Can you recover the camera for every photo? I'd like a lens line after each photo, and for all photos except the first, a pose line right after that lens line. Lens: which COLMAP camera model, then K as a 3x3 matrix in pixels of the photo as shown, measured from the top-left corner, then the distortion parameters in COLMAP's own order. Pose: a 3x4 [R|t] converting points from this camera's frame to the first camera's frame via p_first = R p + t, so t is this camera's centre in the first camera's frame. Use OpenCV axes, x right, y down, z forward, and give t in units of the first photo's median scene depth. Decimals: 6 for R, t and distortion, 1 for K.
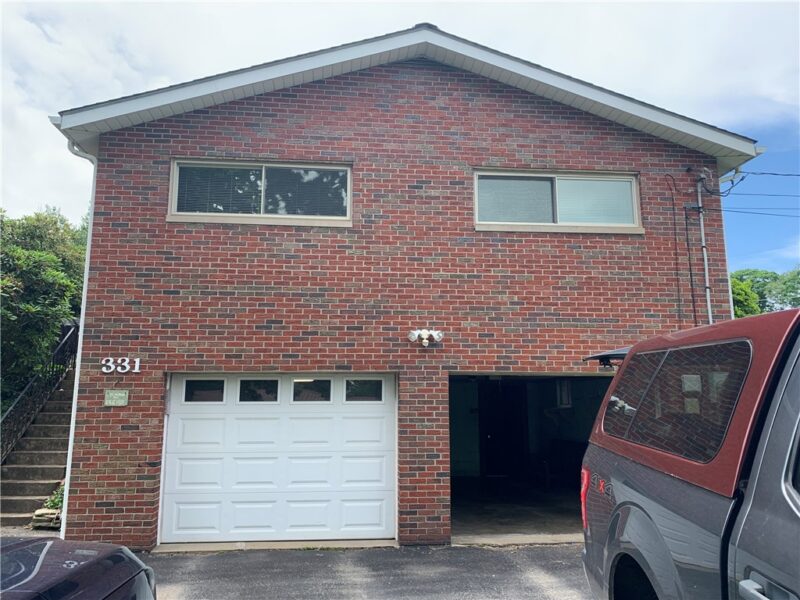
lens RADIAL K [[609.8, 0, 400.0], [0, 609.8, 300.0], [0, 0, 1]] dist [0.020393, 0.000847]
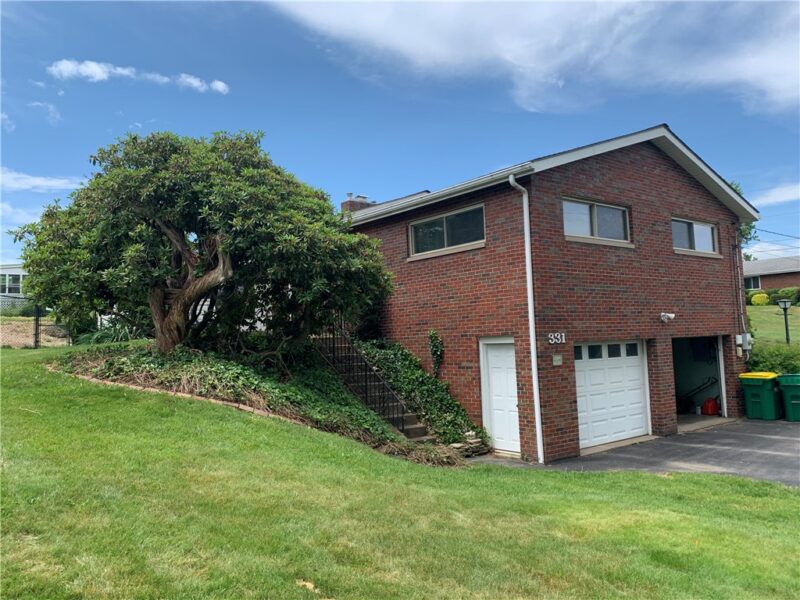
lens RADIAL K [[666.0, 0, 400.0], [0, 666.0, 300.0], [0, 0, 1]] dist [0.022768, -0.000181]
pose [[0.820611, 0.004732, 0.571468, -1.618592], [-0.048099, 0.996990, 0.060814, -0.063192], [-0.569460, -0.077391, 0.818368, -0.094243]]
